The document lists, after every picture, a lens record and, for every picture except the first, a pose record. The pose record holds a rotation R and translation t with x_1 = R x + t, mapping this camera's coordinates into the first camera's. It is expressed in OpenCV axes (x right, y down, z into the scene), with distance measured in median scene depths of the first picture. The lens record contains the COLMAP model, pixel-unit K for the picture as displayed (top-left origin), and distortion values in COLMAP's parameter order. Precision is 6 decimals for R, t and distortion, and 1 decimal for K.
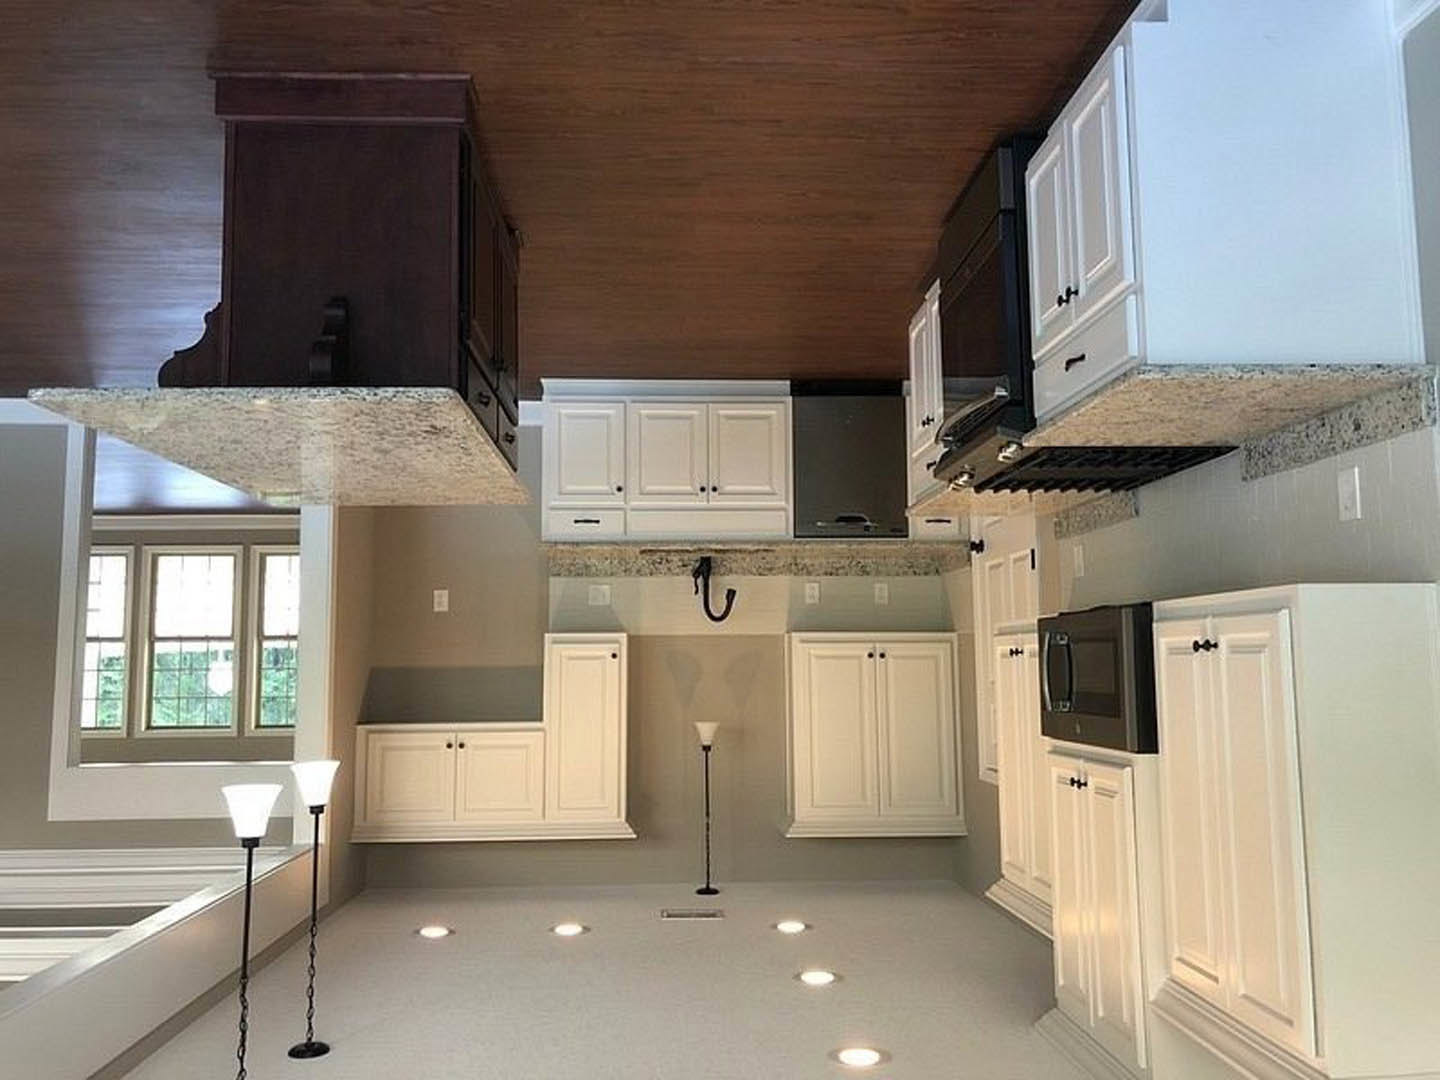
lens RADIAL K [[1178.2, 0, 709.2], [0, 1178.2, 526.9], [0, 0, 1]] dist [0.042719, -0.049569]
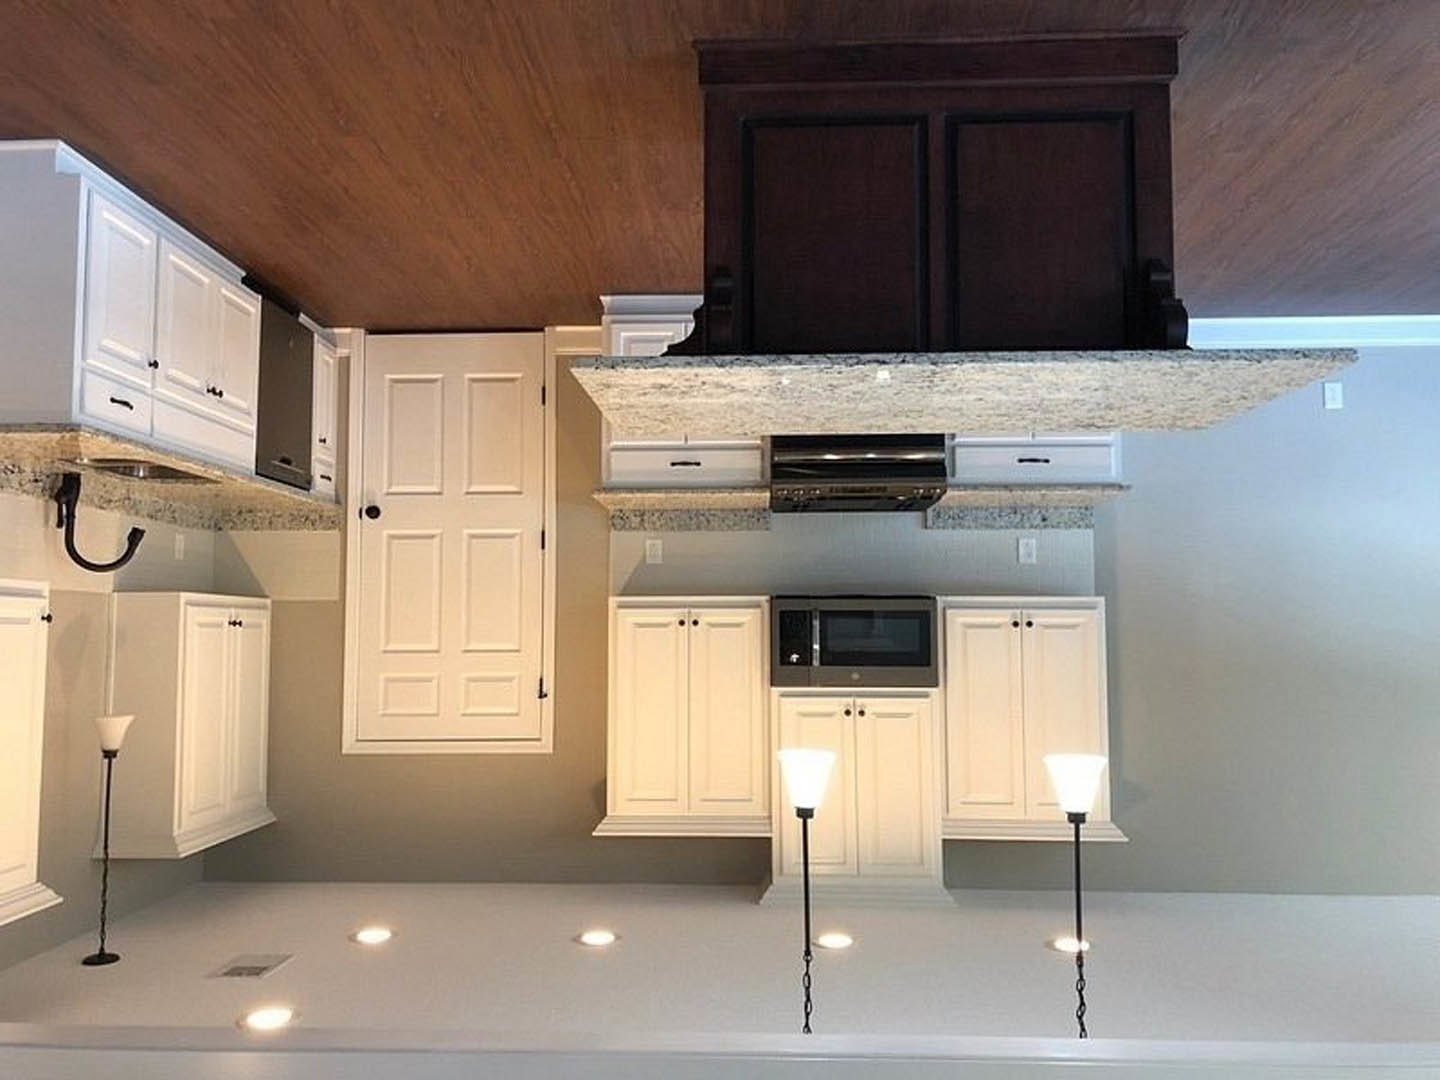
lens RADIAL K [[1178.2, 0, 707.0], [0, 1178.2, 537.5], [0, 0, 1]] dist [0.042719, -0.049569]
pose [[0.086529, 0.087843, 0.992369, -0.673023], [-0.115994, 0.990219, -0.077538, 0.076123], [-0.989474, -0.108400, 0.095872, 0.602883]]
